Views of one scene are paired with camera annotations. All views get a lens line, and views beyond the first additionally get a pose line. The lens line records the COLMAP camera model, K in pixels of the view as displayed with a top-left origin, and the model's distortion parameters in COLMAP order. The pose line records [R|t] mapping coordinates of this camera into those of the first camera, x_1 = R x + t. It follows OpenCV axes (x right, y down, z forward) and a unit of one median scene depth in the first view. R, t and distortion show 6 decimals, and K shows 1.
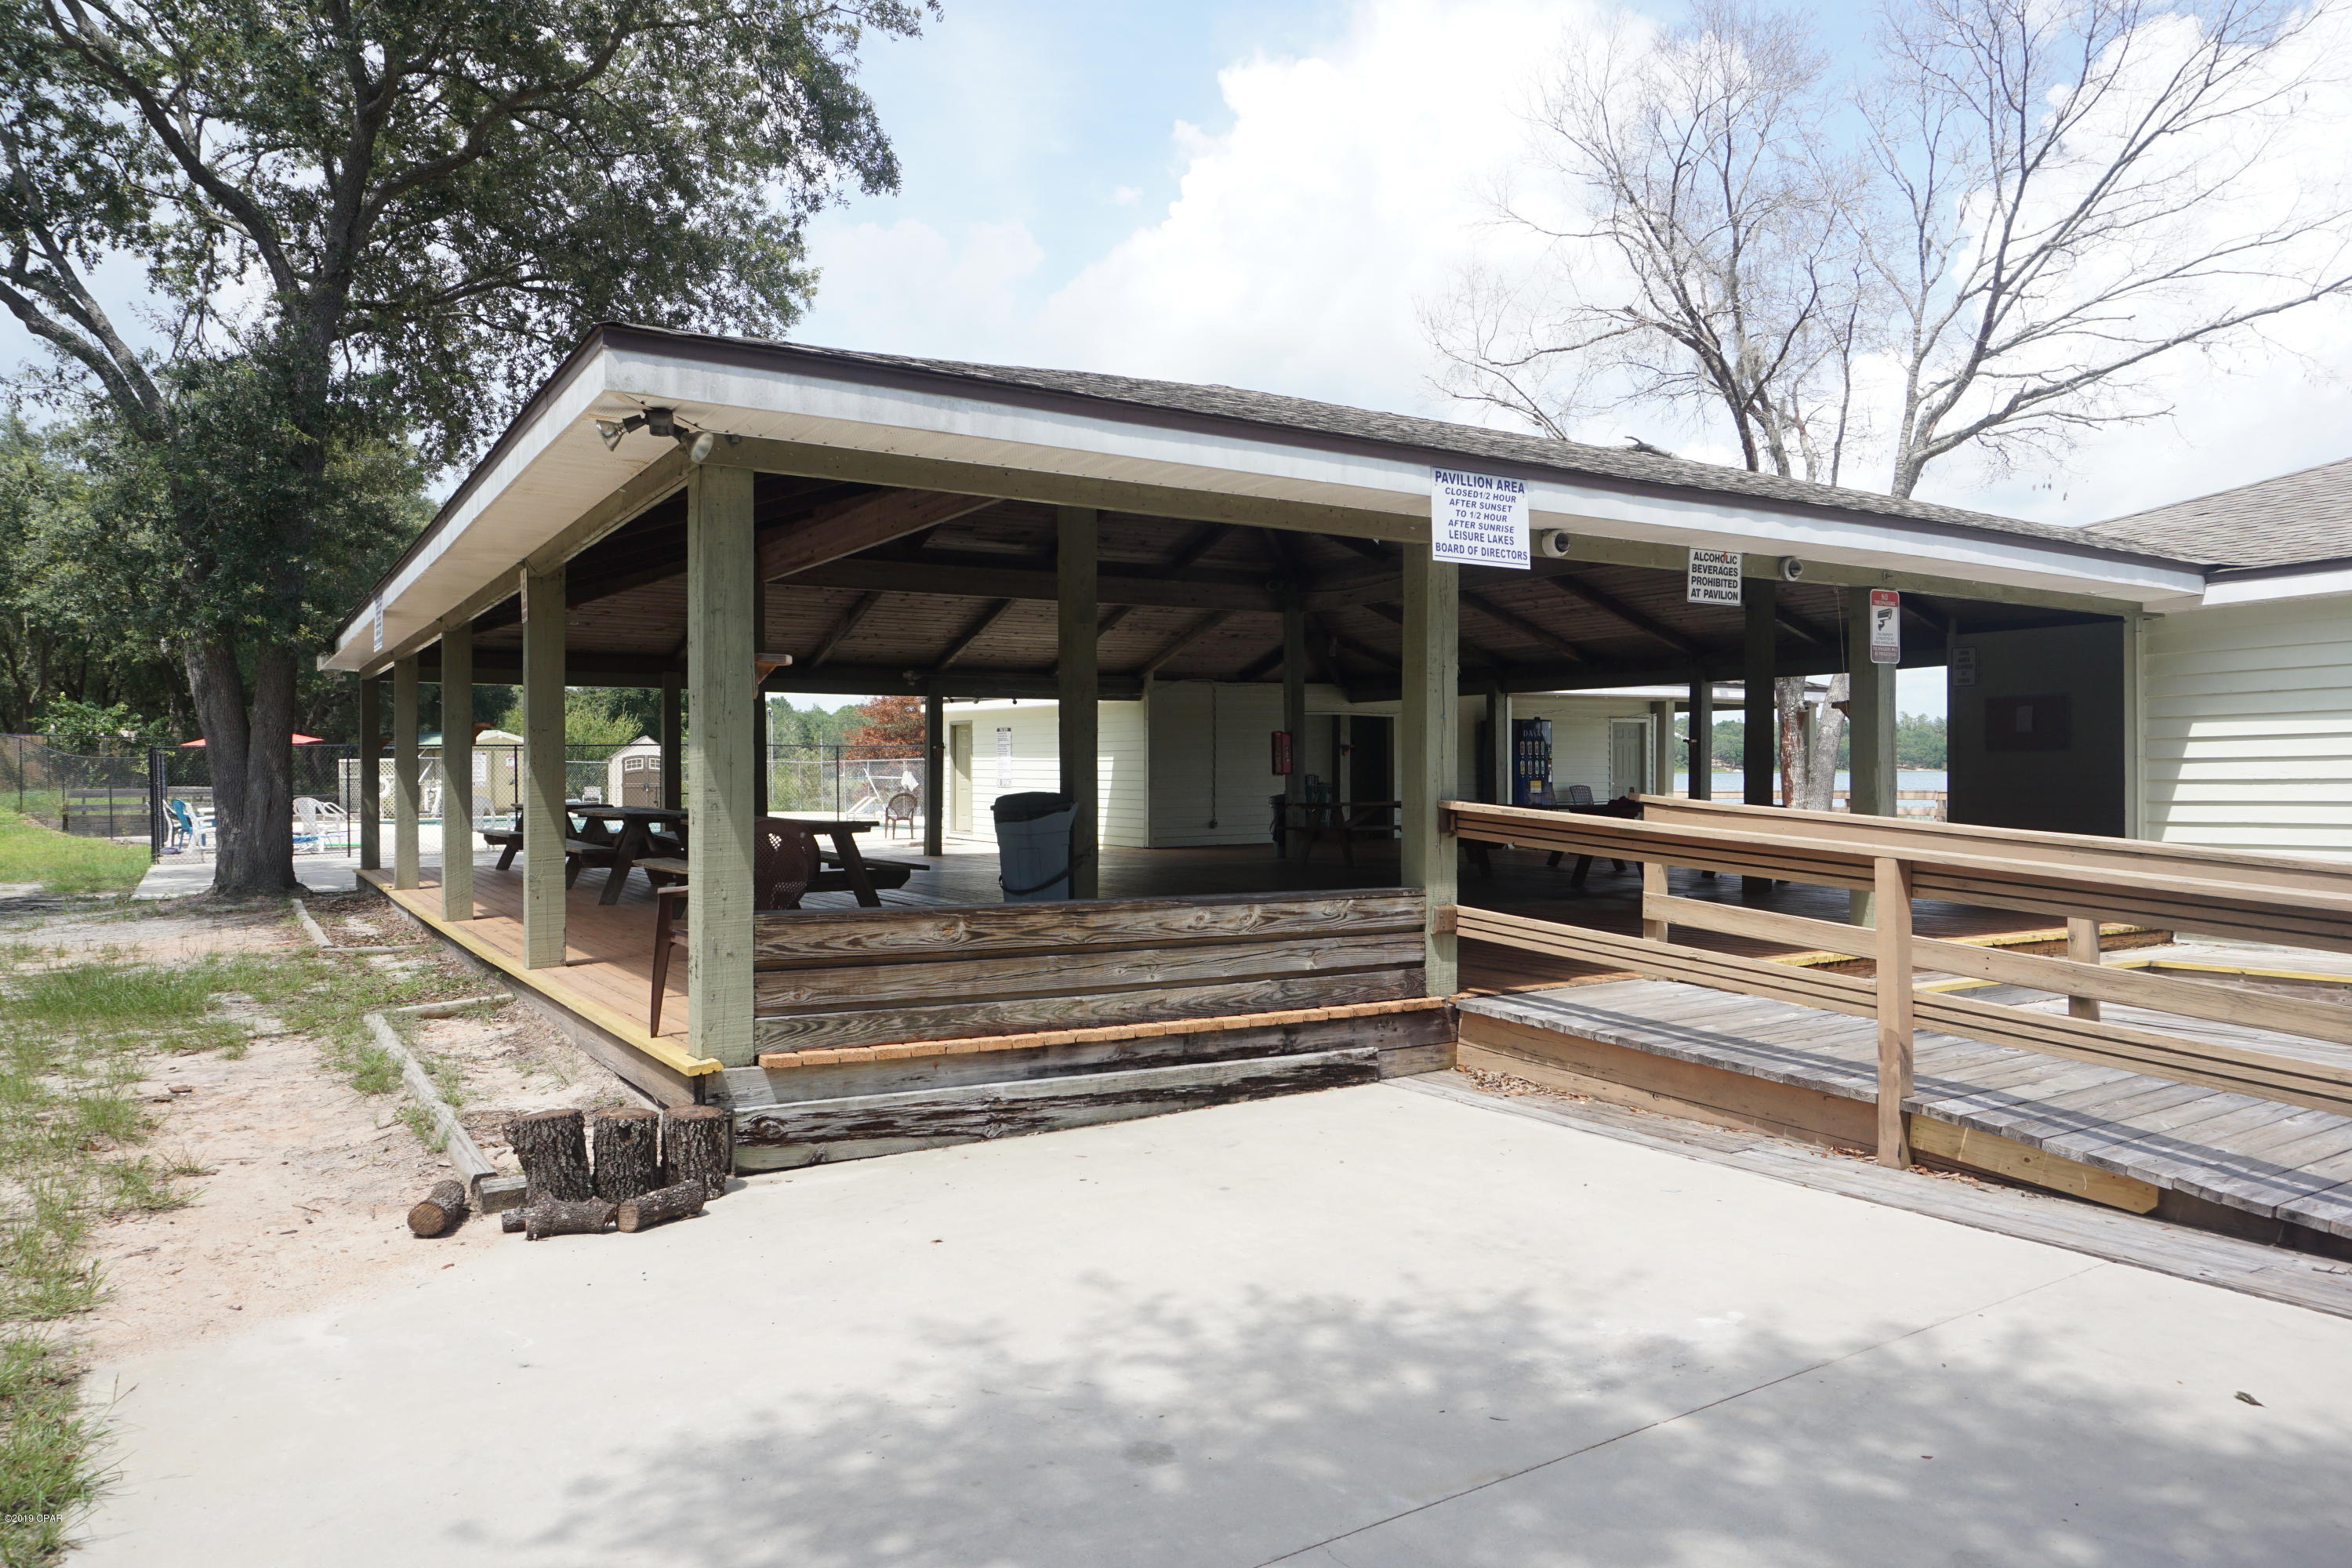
lens RADIAL K [[1590.4, 0, 1167.3], [0, 1590.4, 771.1], [0, 0, 1]] dist [-0.046421, 0.033793]
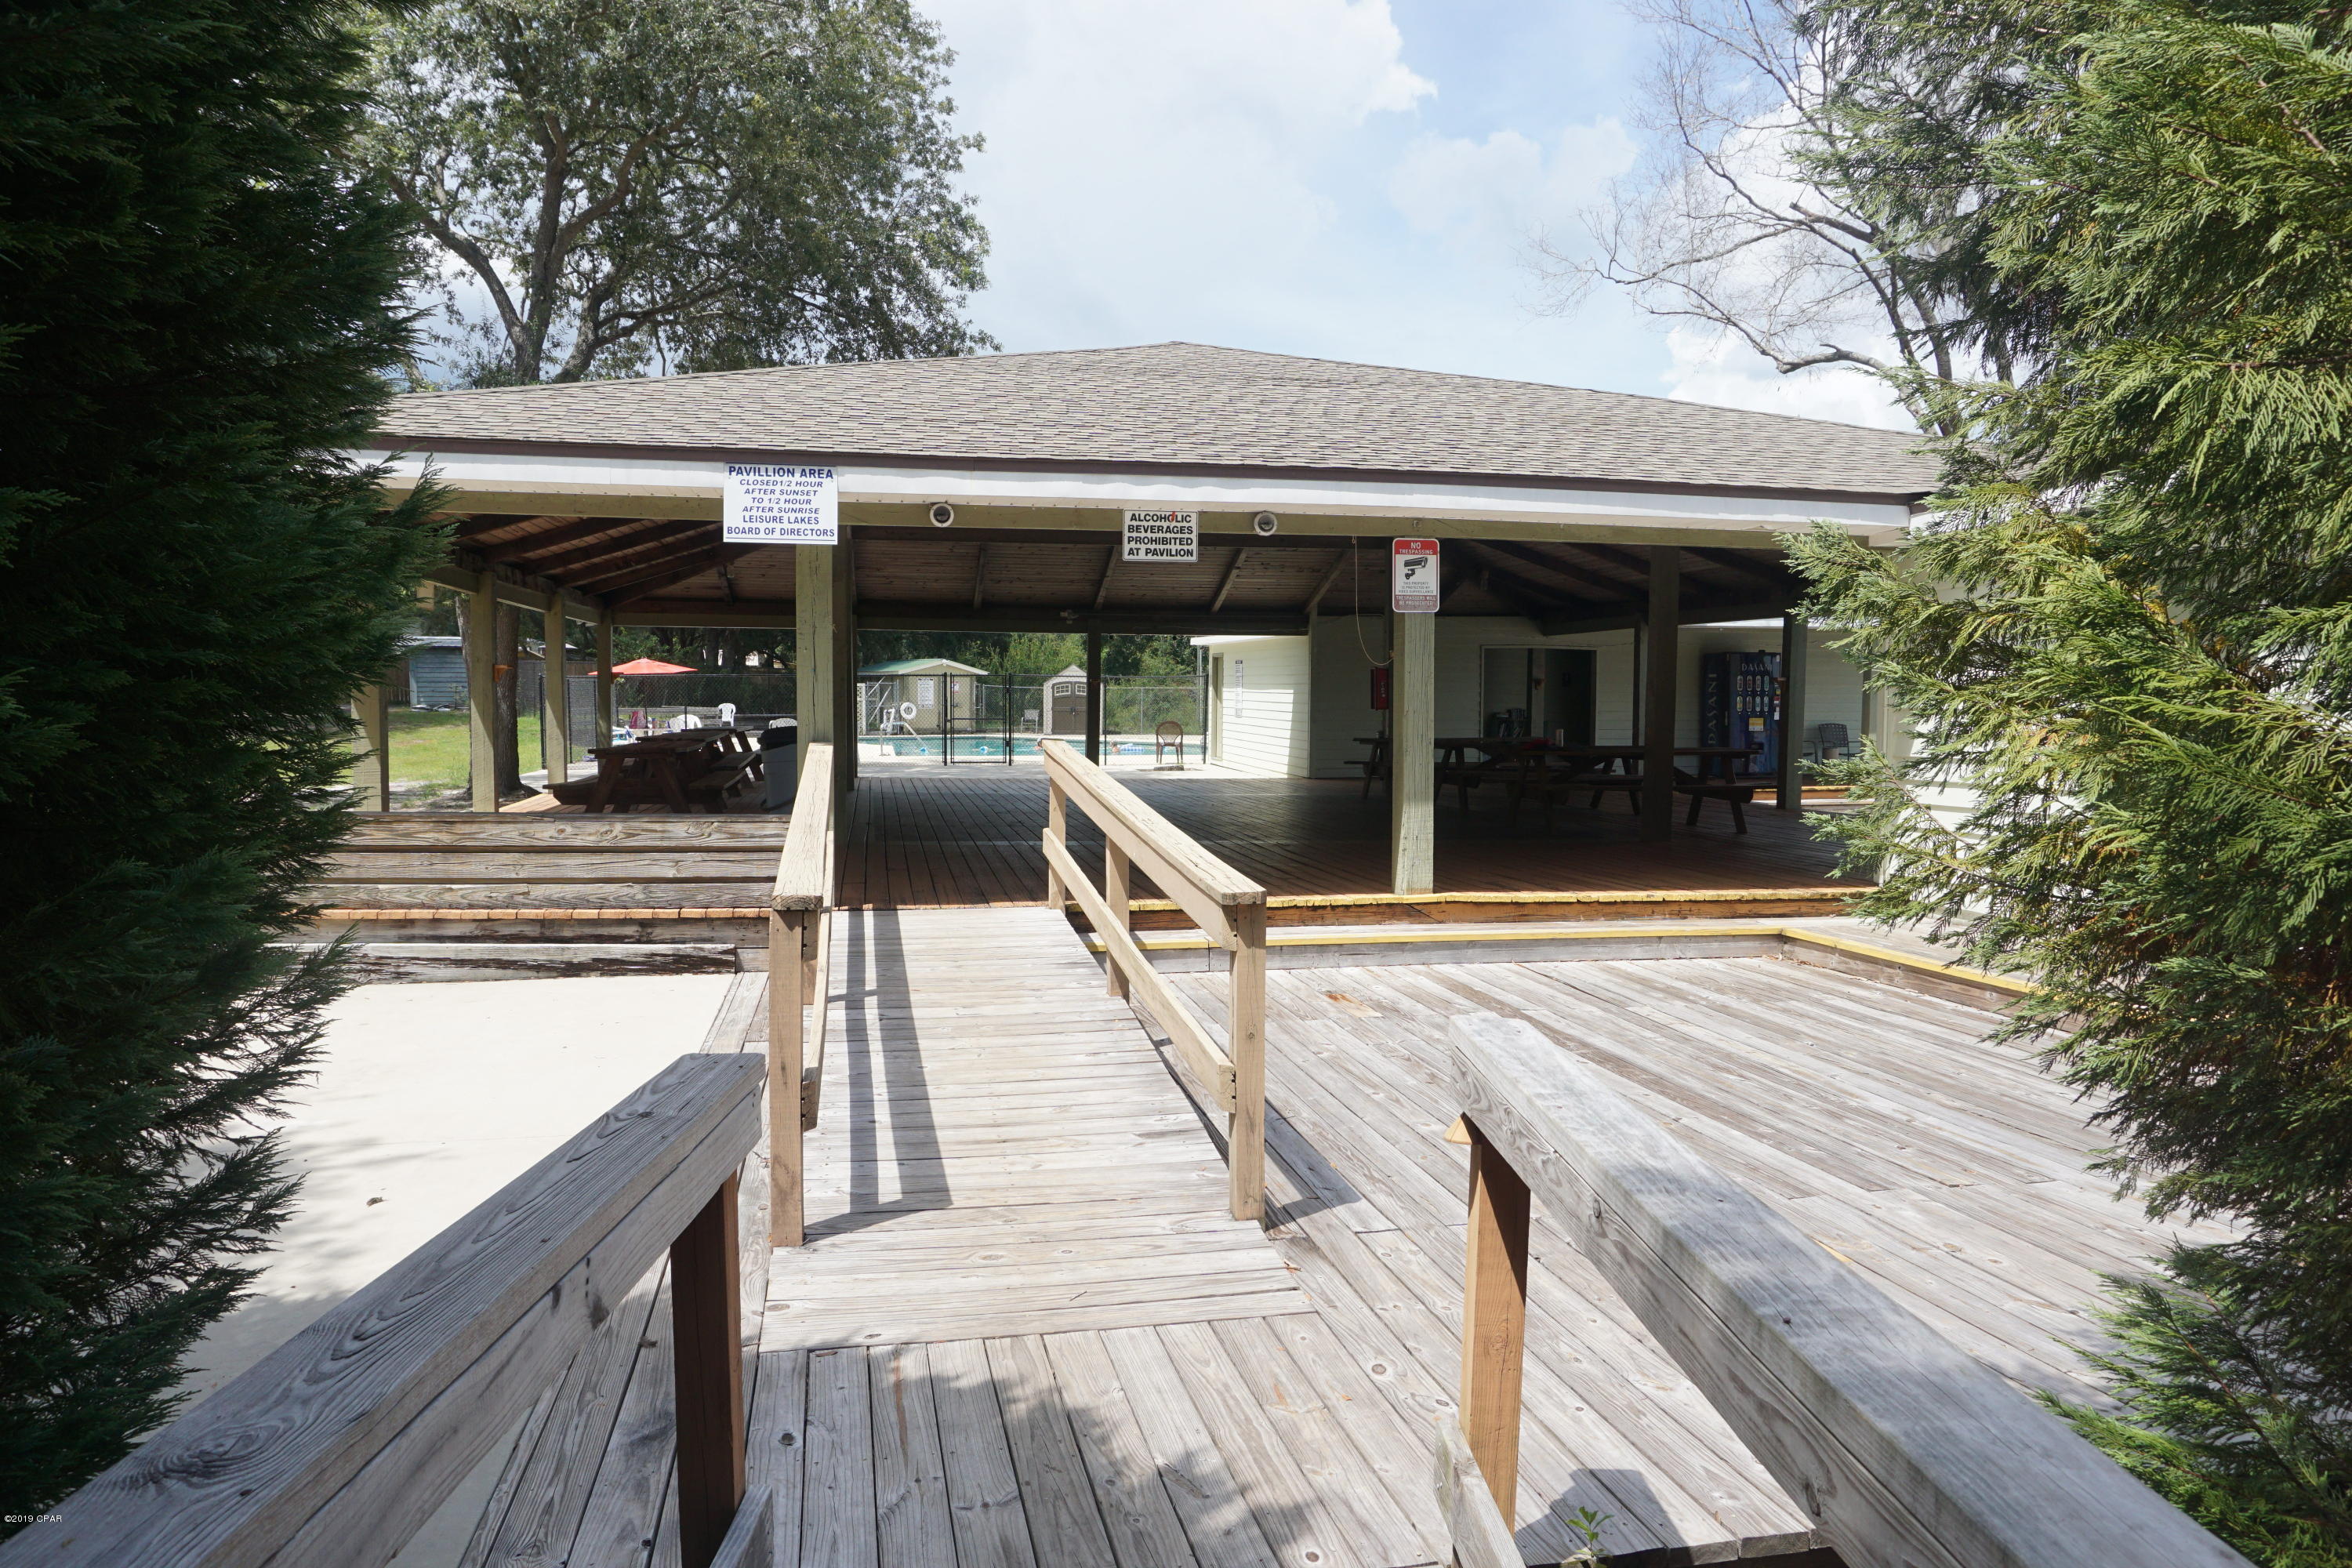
lens RADIAL K [[1590.4, 0, 1177.6], [0, 1590.4, 778.6], [0, 0, 1]] dist [-0.046421, 0.033793]
pose [[0.927442, 0.029206, -0.372826, 0.884626], [-0.009214, 0.998428, 0.055294, -0.022329], [0.373855, -0.047847, 0.926252, 0.011068]]
